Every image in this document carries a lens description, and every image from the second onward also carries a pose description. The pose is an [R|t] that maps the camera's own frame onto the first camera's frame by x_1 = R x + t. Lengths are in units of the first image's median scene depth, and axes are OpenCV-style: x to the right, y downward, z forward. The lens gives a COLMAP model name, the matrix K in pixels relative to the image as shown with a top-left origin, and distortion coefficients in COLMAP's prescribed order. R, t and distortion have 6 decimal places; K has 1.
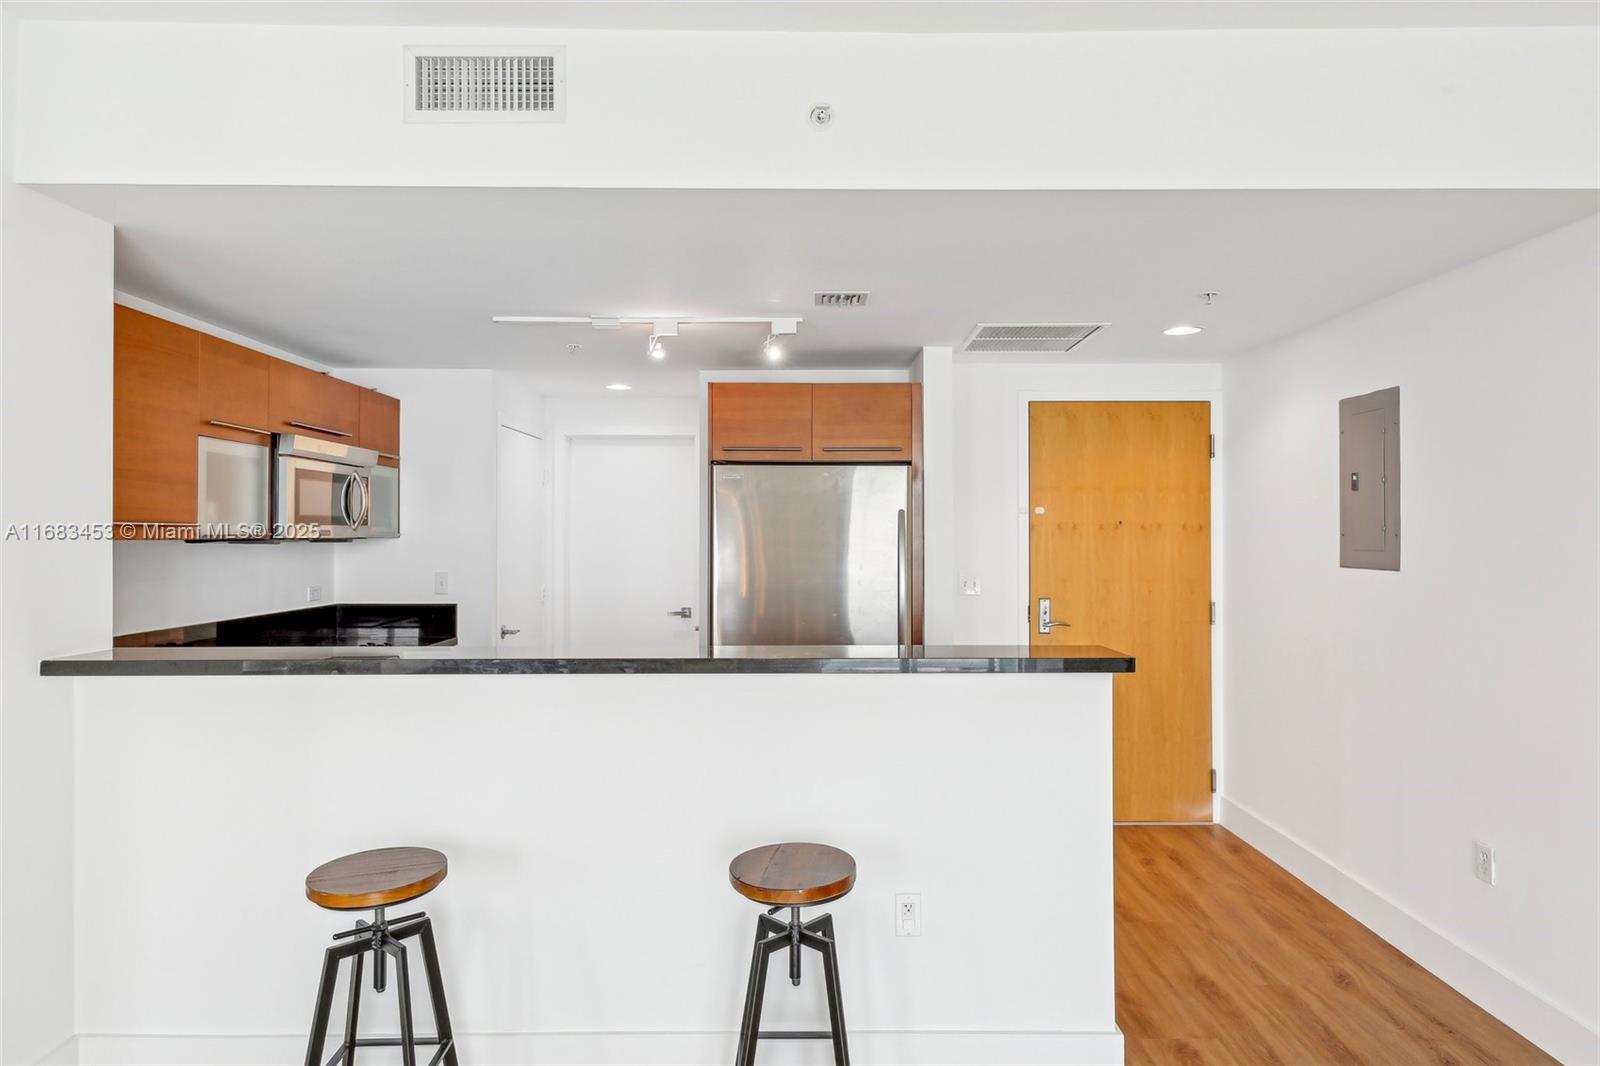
lens RADIAL K [[989.8, 0, 805.0], [0, 989.8, 525.5], [0, 0, 1]] dist [0.015356, -0.002757]
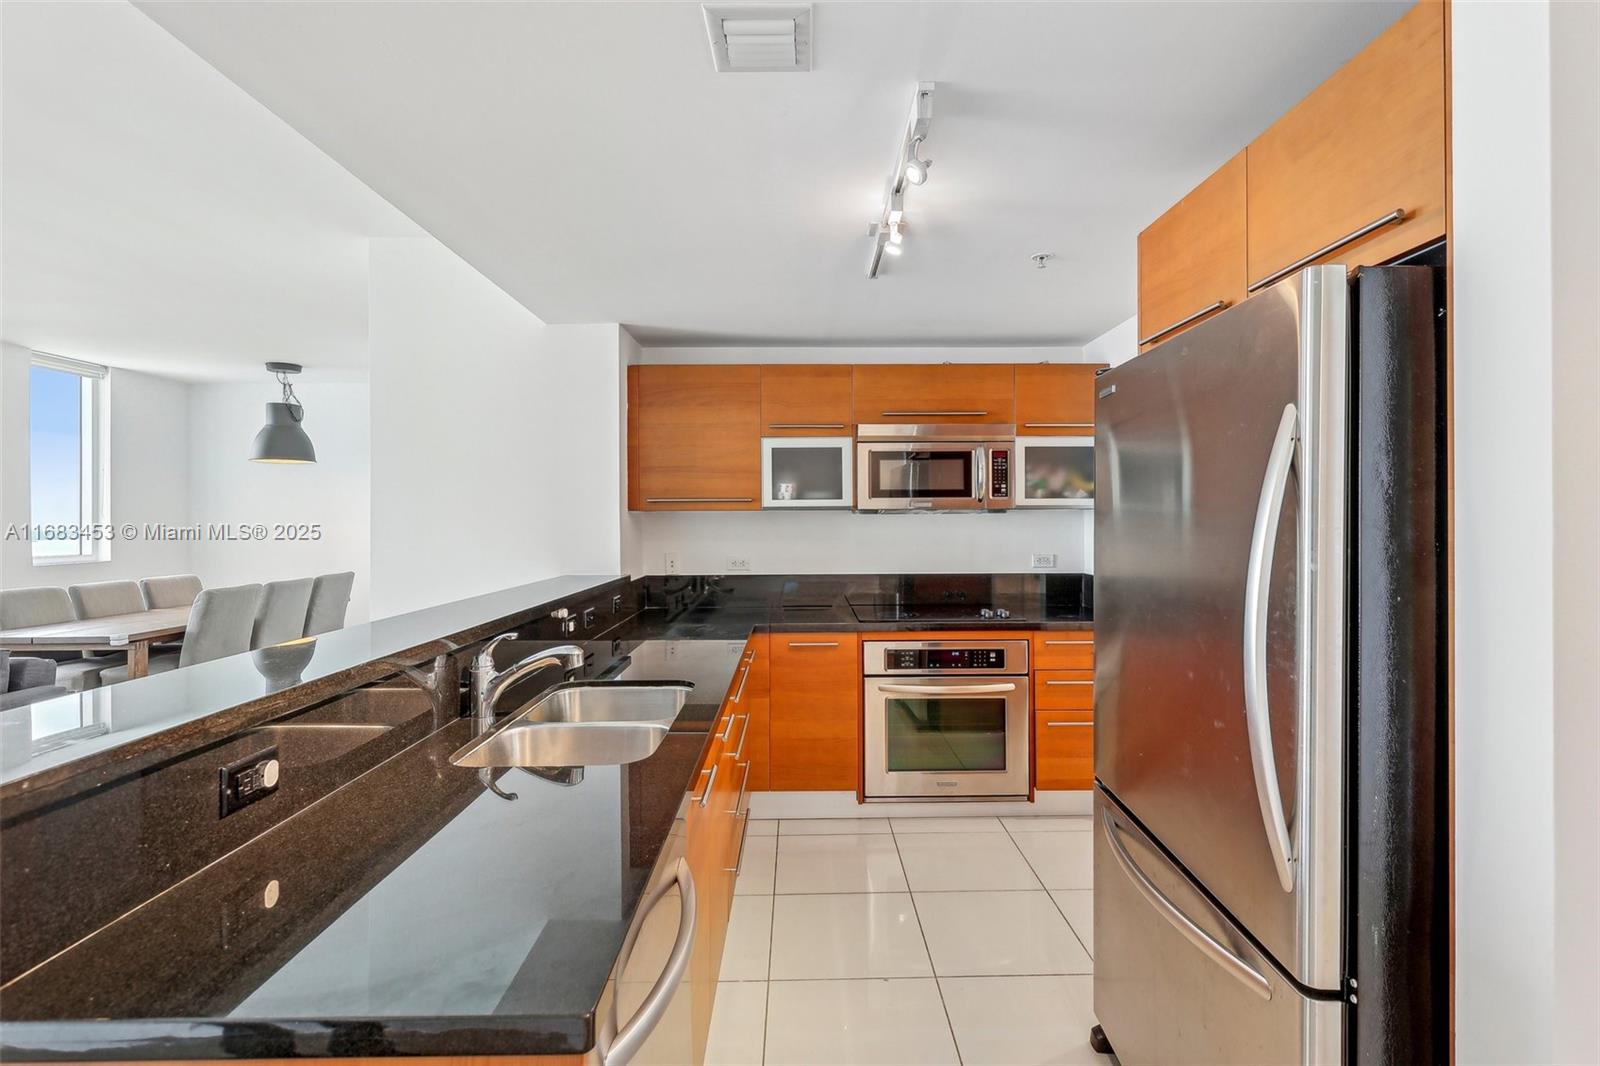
lens RADIAL K [[729.8, 0, 804.9], [0, 729.8, 505.7], [0, 0, 1]] dist [-0.001125, -0.000871]
pose [[0.003924, -0.010087, -0.999941, 0.331488], [0.010950, 0.999890, -0.010044, 0.014581], [0.999932, -0.010910, 0.004034, 0.820741]]
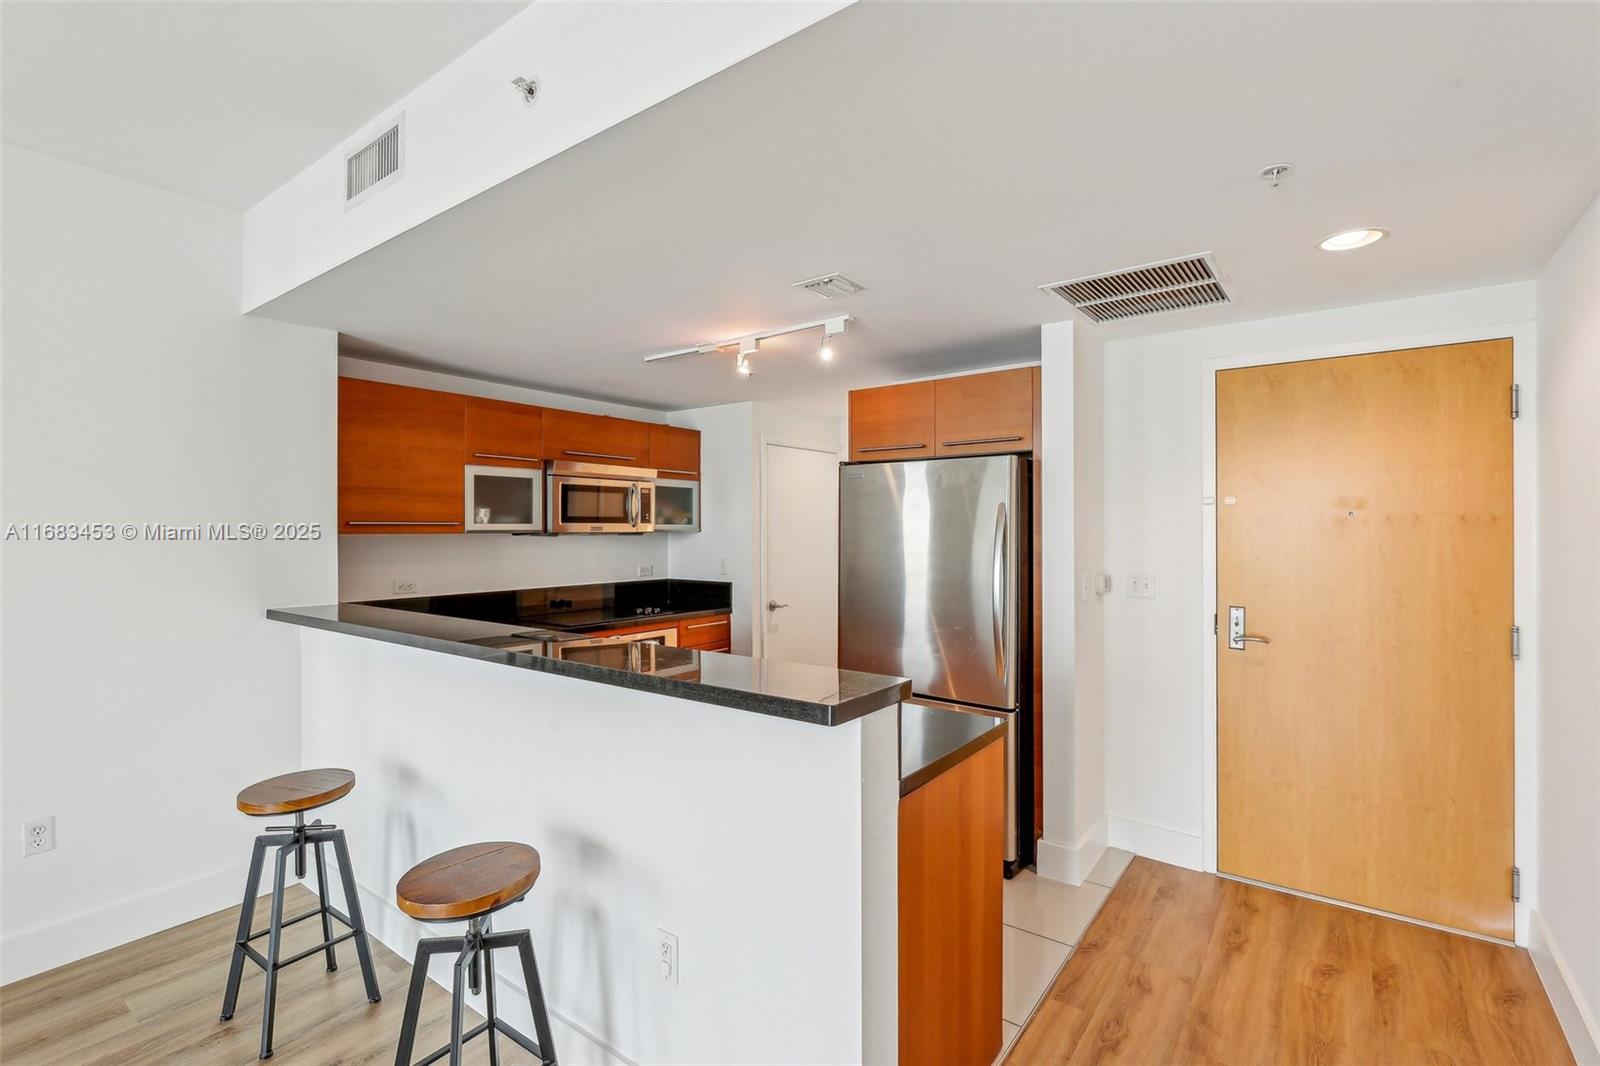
lens RADIAL K [[729.8, 0, 807.2], [0, 729.8, 528.7], [0, 0, 1]] dist [-0.001125, -0.000871]
pose [[0.800370, -0.001665, -0.599505, 0.357738], [0.005645, 0.999973, 0.004759, 0.003852], [0.599480, -0.007193, 0.800357, 0.332216]]
